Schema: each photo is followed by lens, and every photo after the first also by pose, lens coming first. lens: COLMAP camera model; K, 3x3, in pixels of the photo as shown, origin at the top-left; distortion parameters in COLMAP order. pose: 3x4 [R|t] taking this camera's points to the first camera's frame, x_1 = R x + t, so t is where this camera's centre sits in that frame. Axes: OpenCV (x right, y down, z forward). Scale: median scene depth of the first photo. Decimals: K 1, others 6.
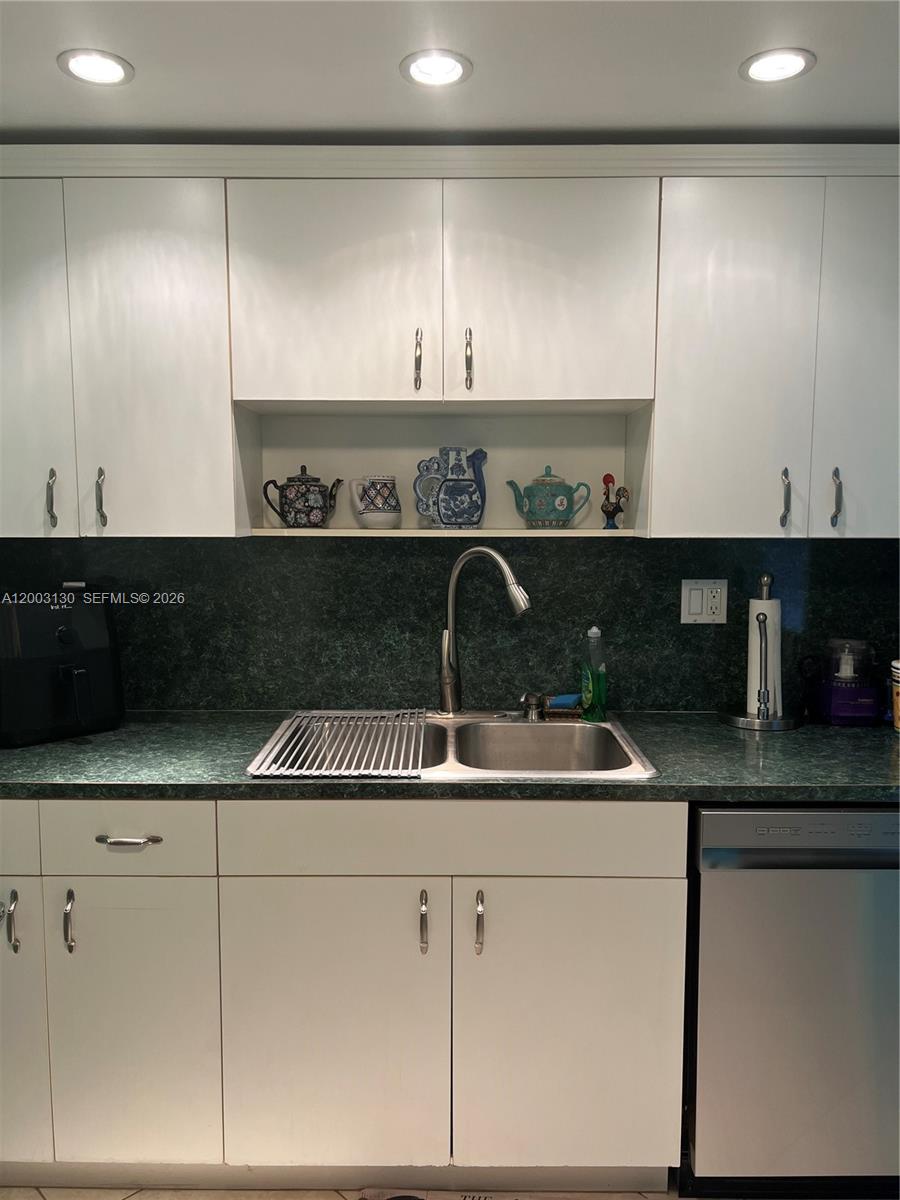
lens RADIAL K [[913.5, 0, 442.4], [0, 913.5, 614.4], [0, 0, 1]] dist [0.062790, -0.071767]
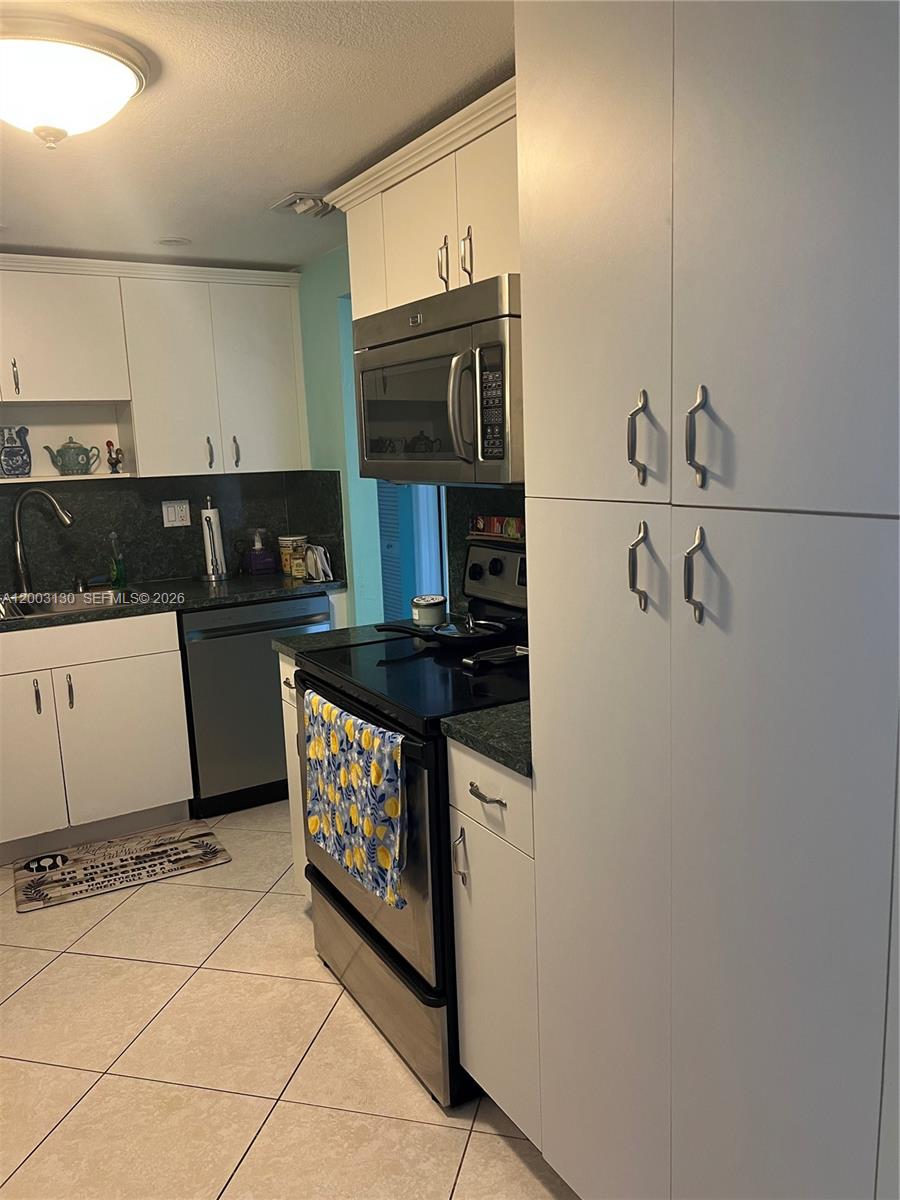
lens RADIAL K [[913.5, 0, 432.3], [0, 913.5, 615.2], [0, 0, 1]] dist [0.062790, -0.071767]
pose [[0.863764, -0.127620, 0.487468, -0.172755], [0.095278, 0.991310, 0.090700, 0.068193], [-0.494807, -0.031898, 0.868417, -0.776922]]
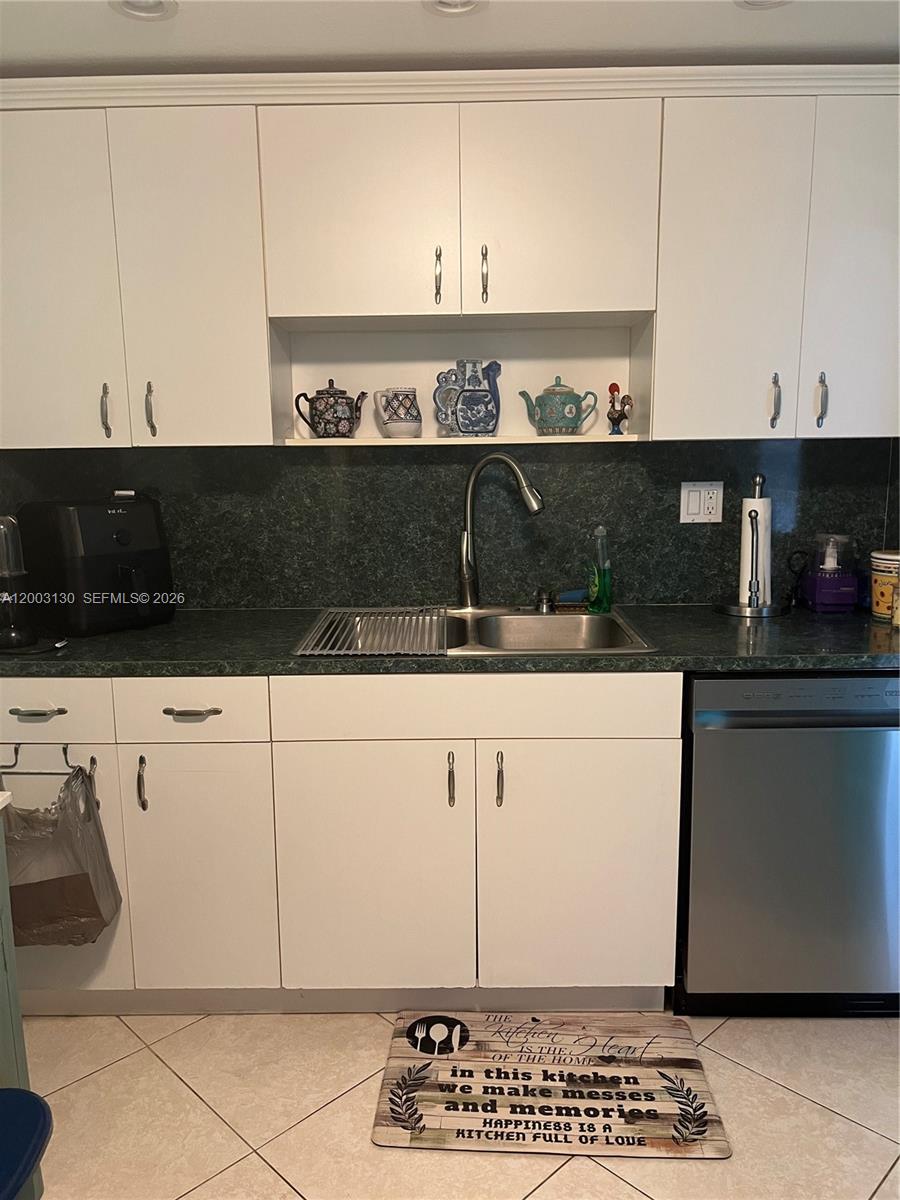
lens RADIAL K [[913.5, 0, 443.6], [0, 913.5, 618.0], [0, 0, 1]] dist [0.062790, -0.071767]
pose [[0.999906, -0.013004, -0.004251, -0.018152], [0.013290, 0.997018, 0.076020, 0.037566], [0.003249, -0.076069, 0.997097, -0.100231]]
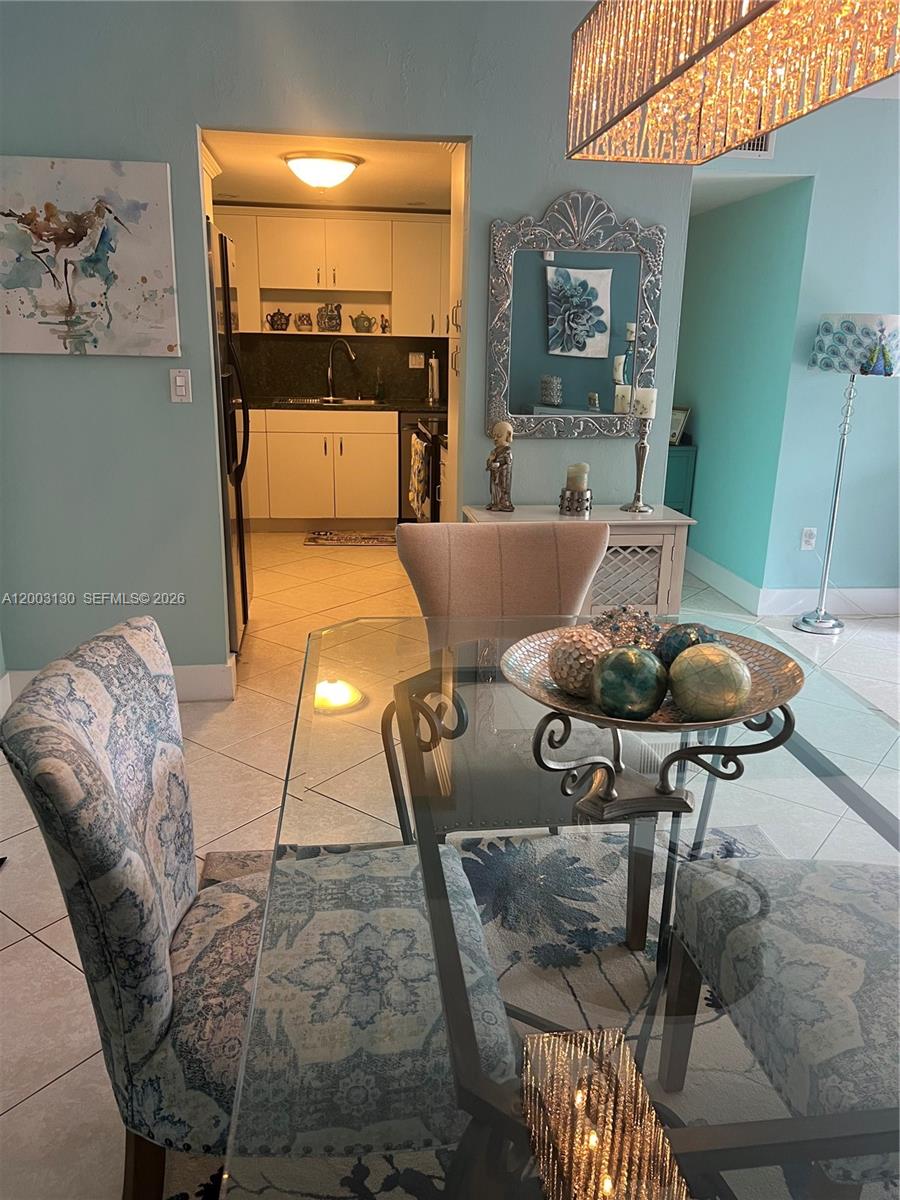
lens RADIAL K [[913.5, 0, 456.8], [0, 913.5, 610.5], [0, 0, 1]] dist [0.062790, -0.071767]
pose [[0.989105, -0.024612, 0.145138, -0.038530], [-0.002508, 0.982964, 0.183780, 0.246991], [-0.147188, -0.182142, 0.972193, -2.140880]]
